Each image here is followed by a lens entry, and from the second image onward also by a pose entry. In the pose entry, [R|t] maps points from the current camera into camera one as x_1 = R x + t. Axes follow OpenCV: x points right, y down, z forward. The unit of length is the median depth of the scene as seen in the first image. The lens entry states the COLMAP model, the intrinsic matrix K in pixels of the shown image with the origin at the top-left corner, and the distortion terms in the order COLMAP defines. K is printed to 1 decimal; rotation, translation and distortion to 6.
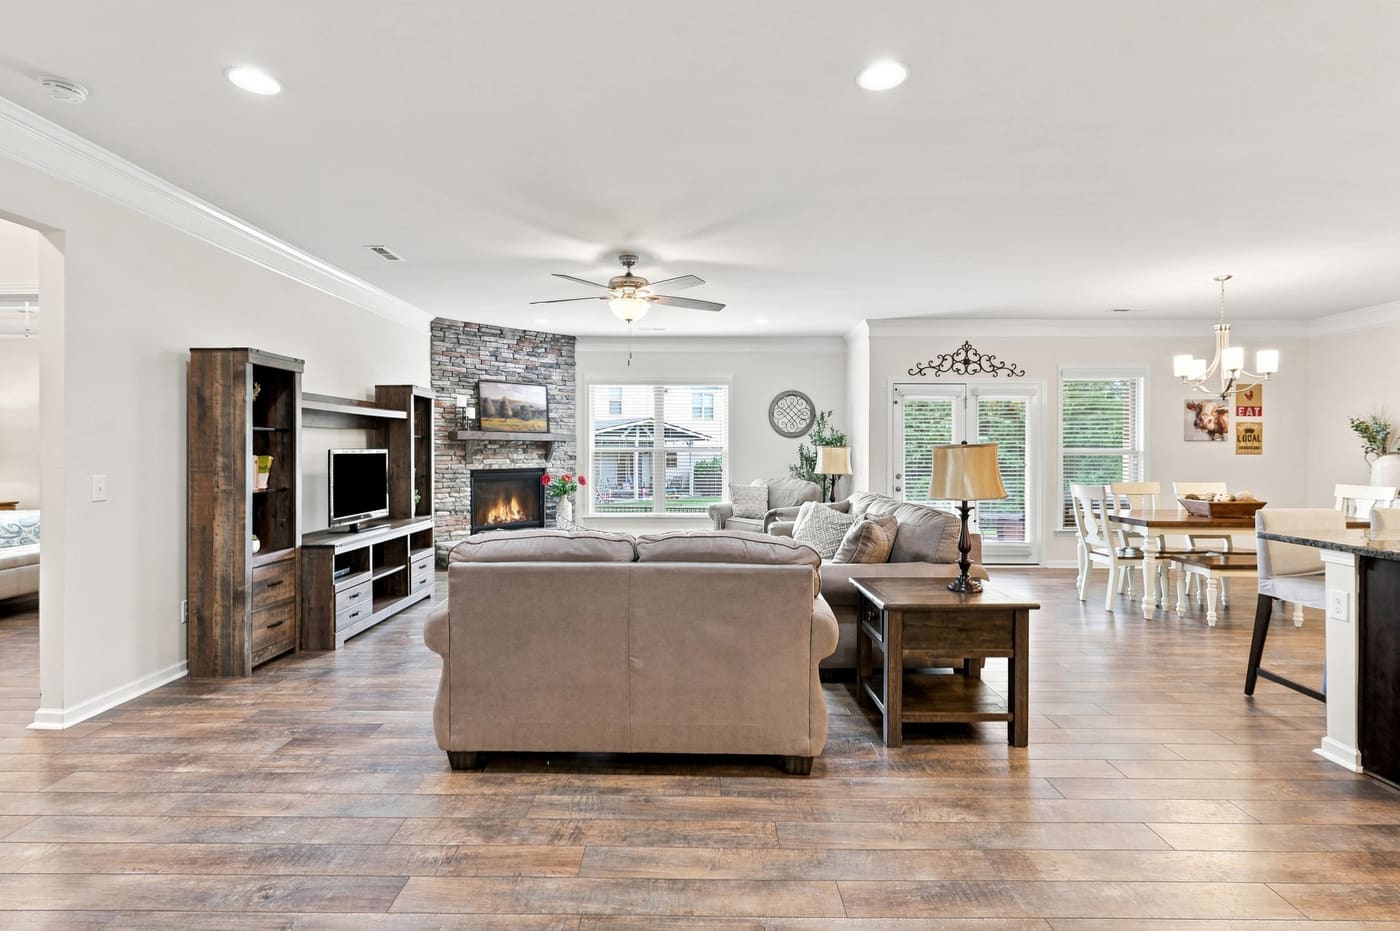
lens RADIAL K [[657.1, 0, 708.3], [0, 657.1, 458.6], [0, 0, 1]] dist [0.003813, -0.000531]
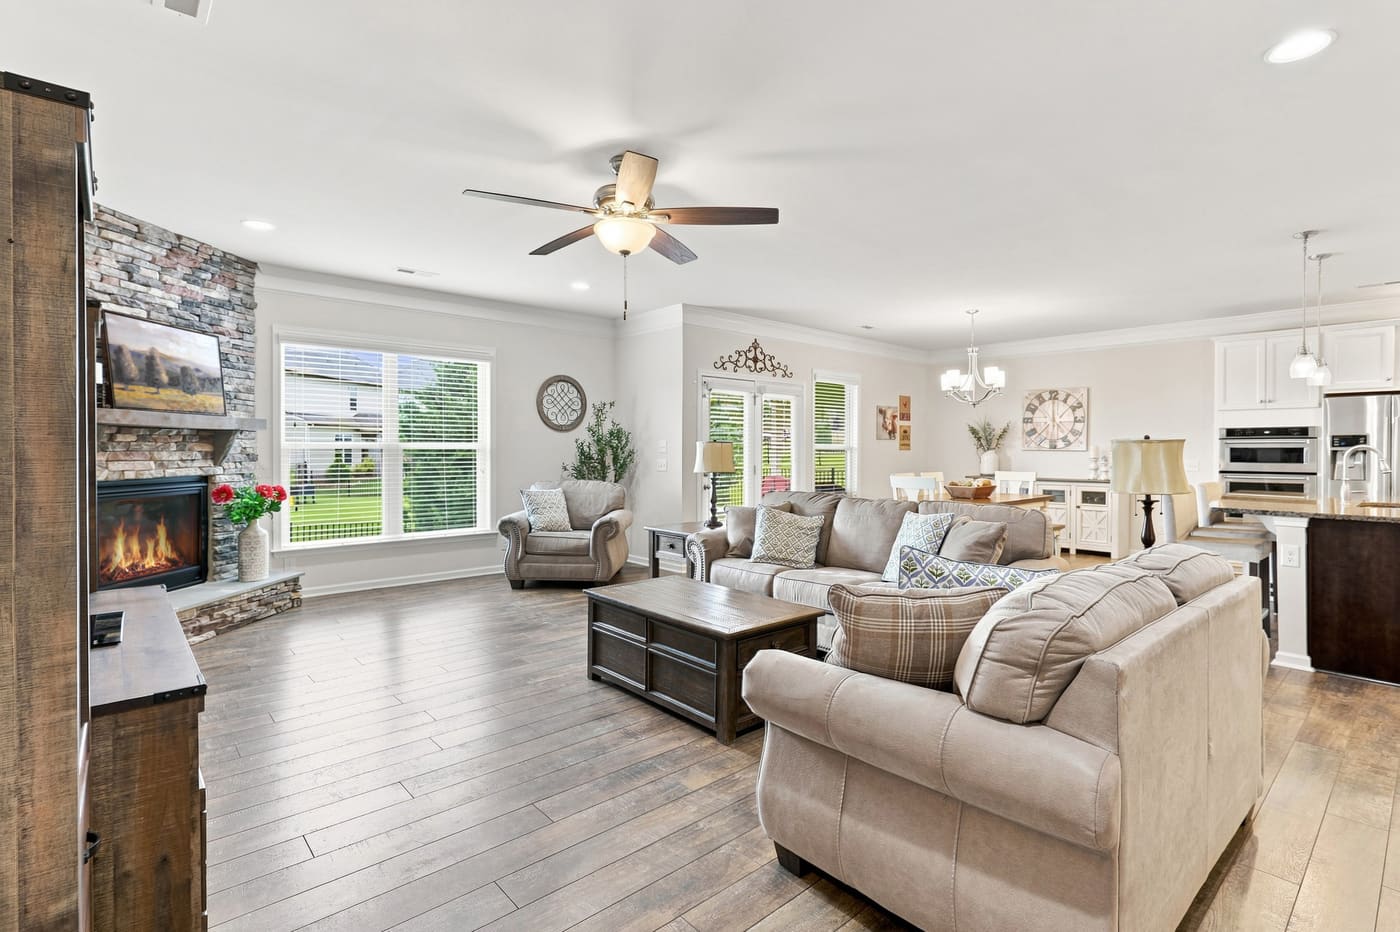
lens RADIAL K [[657.1, 0, 702.8], [0, 657.1, 454.1], [0, 0, 1]] dist [0.003813, -0.000531]
pose [[0.750508, -0.005949, 0.660834, -0.333859], [0.007884, 0.999969, 0.000049, -0.001589], [-0.660814, 0.005173, 0.750532, 0.284491]]
